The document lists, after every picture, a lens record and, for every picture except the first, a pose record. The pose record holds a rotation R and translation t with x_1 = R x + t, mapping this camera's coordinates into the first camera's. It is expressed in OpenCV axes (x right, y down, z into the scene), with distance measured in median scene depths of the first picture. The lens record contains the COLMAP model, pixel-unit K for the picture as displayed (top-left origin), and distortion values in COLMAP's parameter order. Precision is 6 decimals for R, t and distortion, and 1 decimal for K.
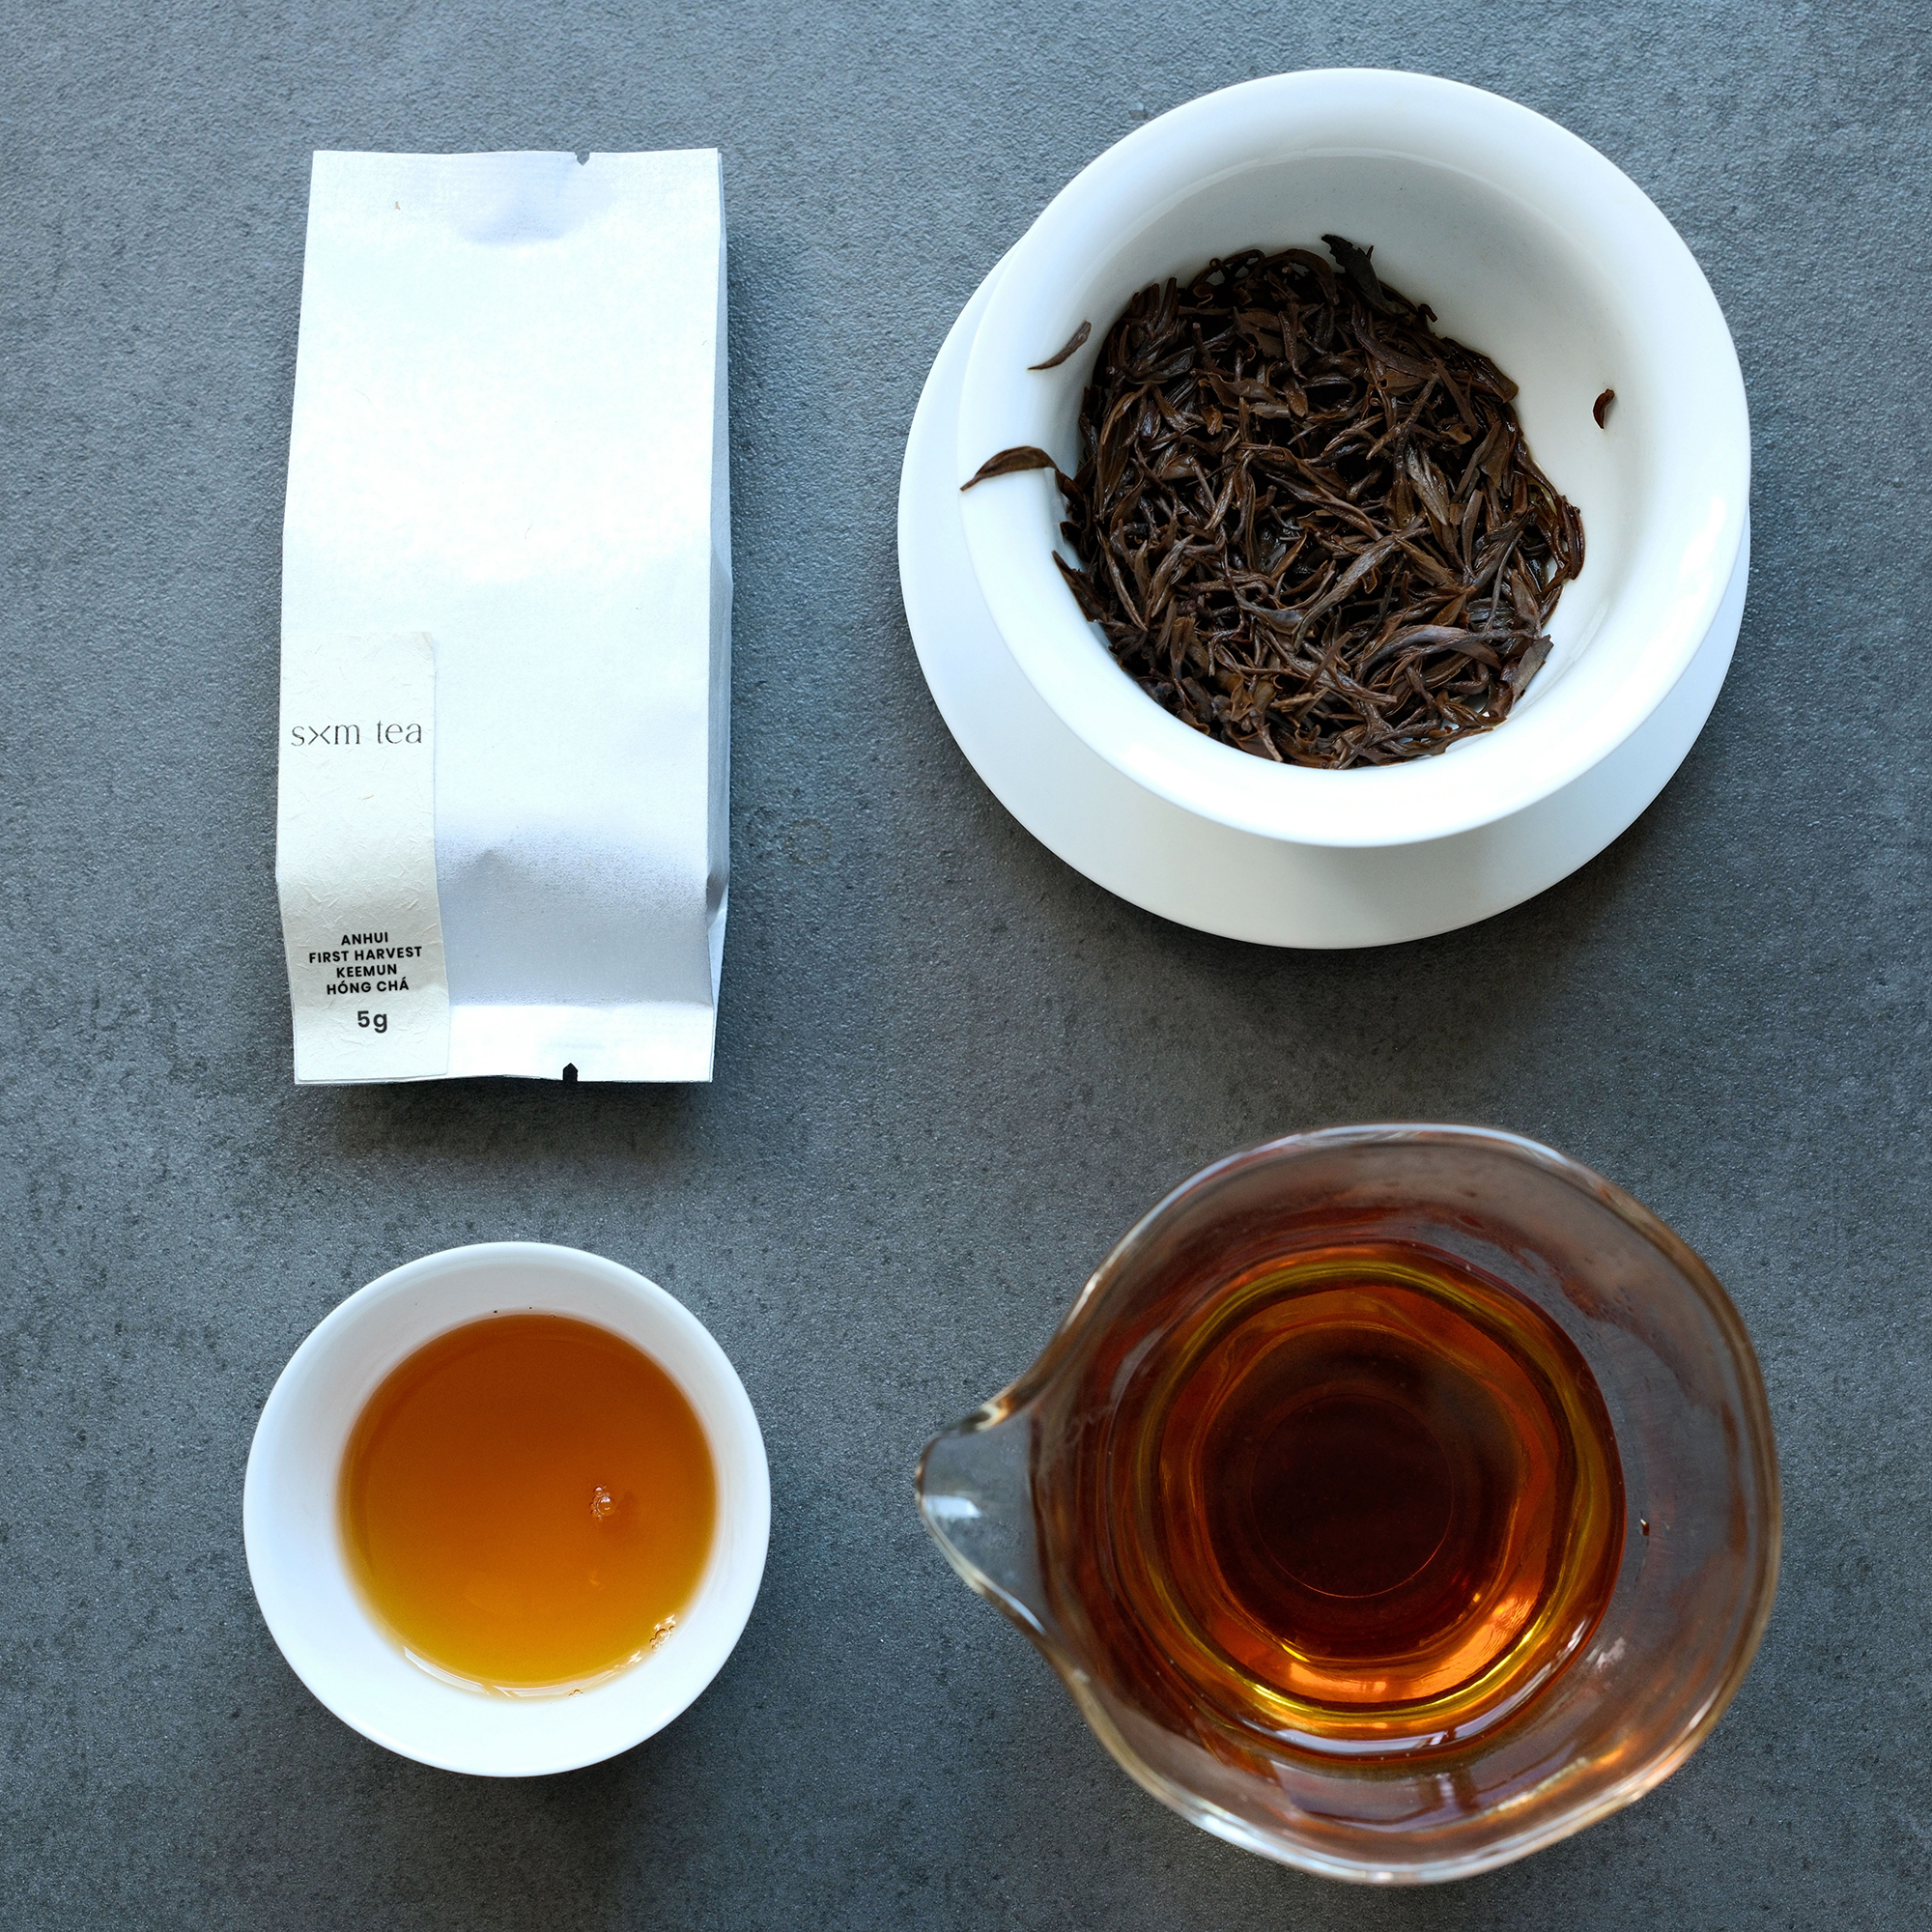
lens RADIAL K [[4139.6, 0, 966.0], [0, 4139.6, 966.0], [0, 0, 1]] dist [0.015182, -0.256445]
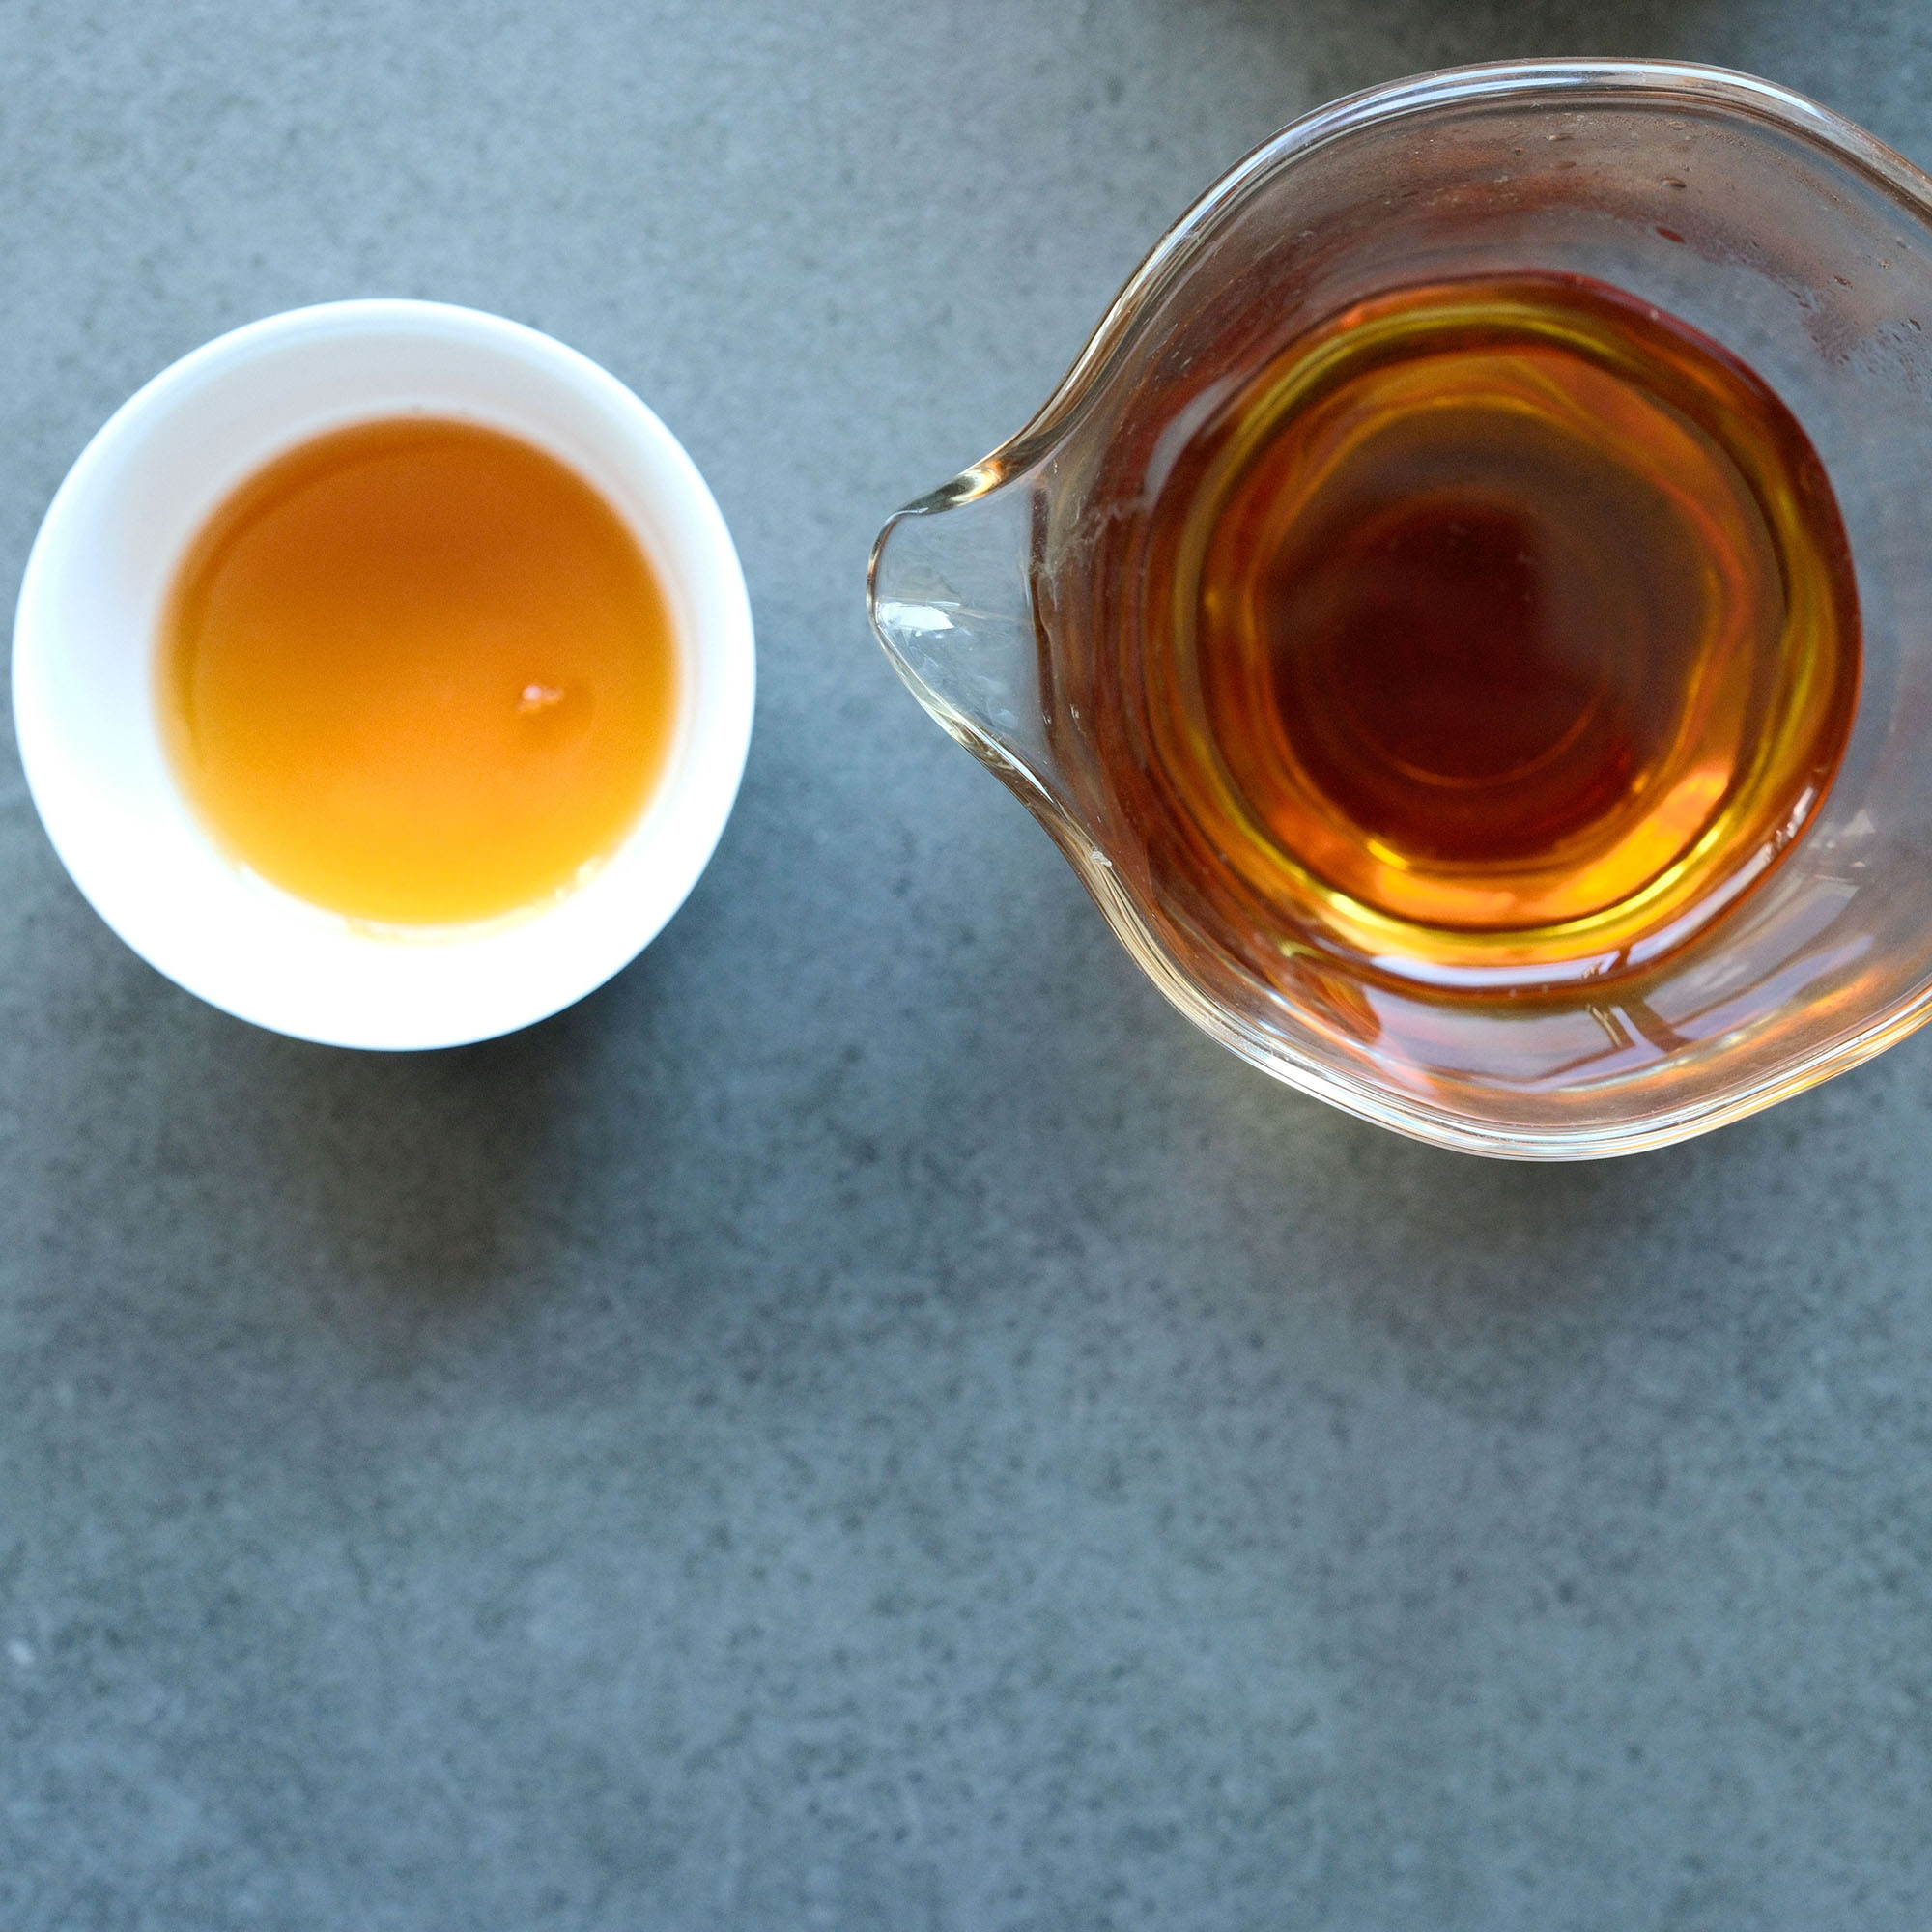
lens RADIAL K [[4139.6, 0, 966.0], [0, 4139.6, 966.0], [0, 0, 1]] dist [0.015182, -0.256445]
pose [[0.999855, 0.015289, 0.007555, 0.000324], [-0.016298, 0.987089, 0.159343, 0.067218], [-0.005022, -0.159443, 0.987194, 0.267305]]
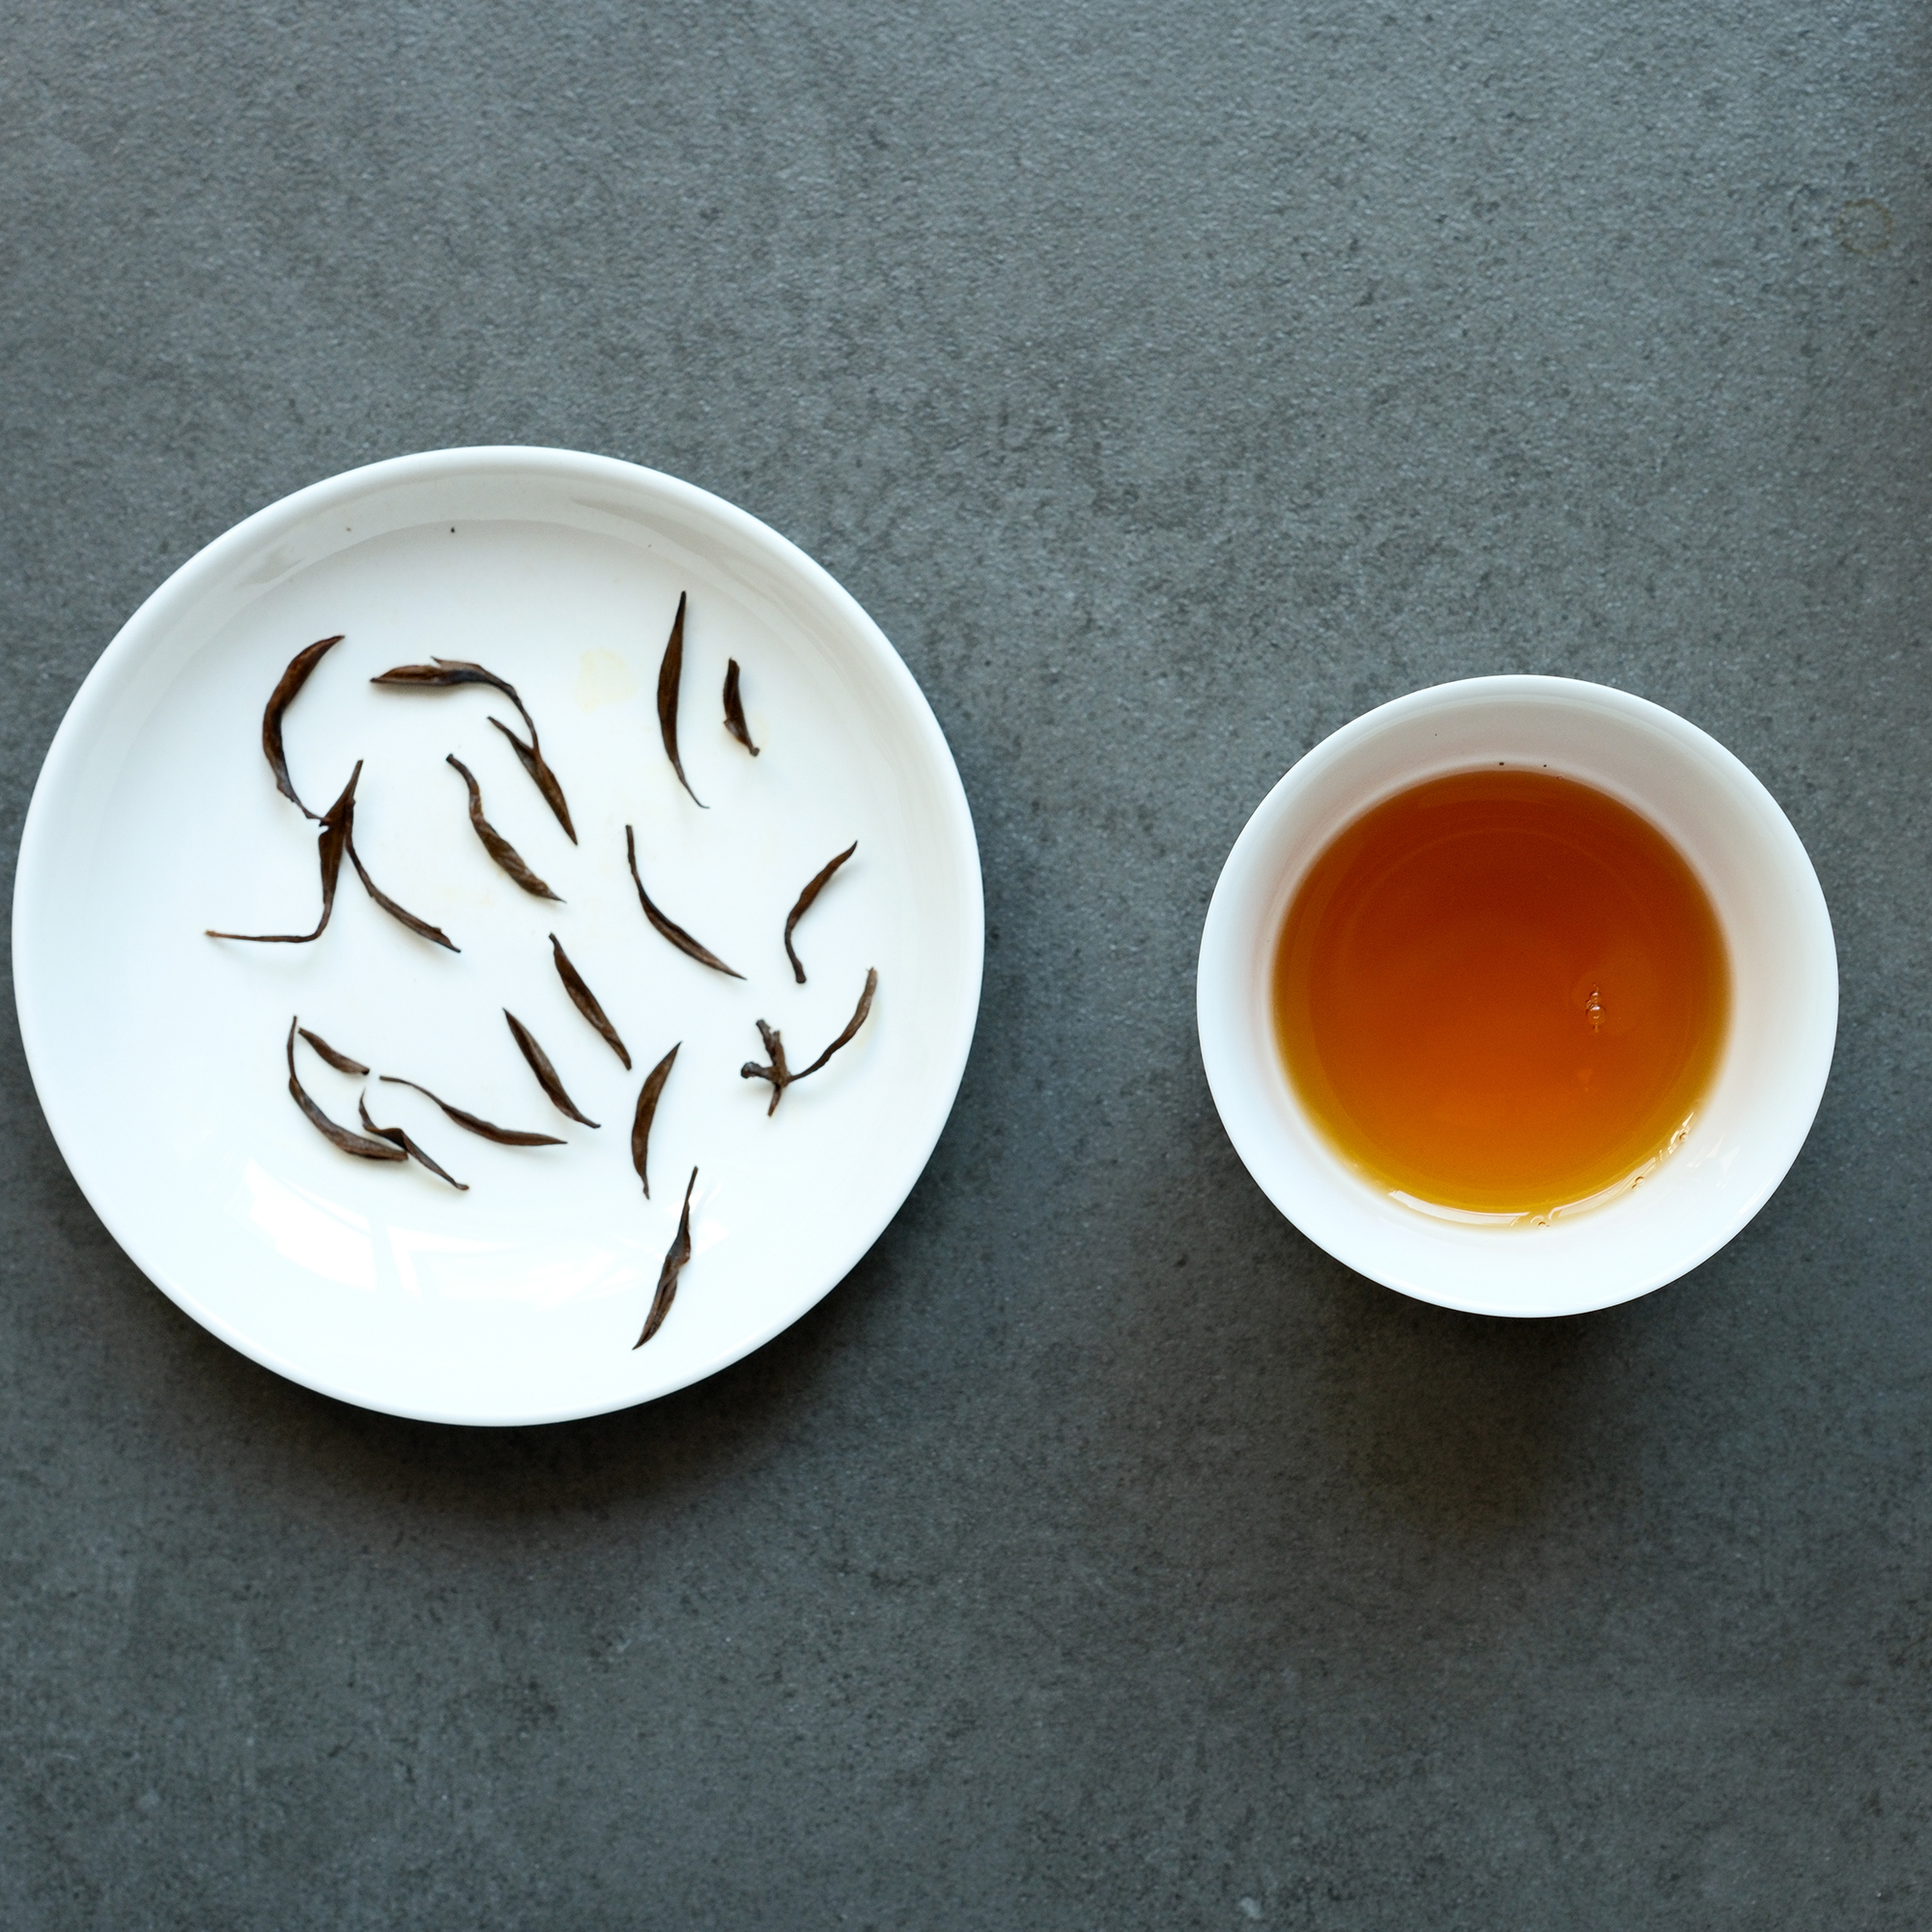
lens RADIAL K [[4139.6, 0, 966.0], [0, 4139.6, 966.0], [0, 0, 1]] dist [0.015182, -0.256445]
pose [[0.999232, 0.008484, -0.038254, -0.186559], [-0.005129, 0.996198, 0.086968, 0.046724], [0.038846, -0.086705, 0.995476, 0.159945]]
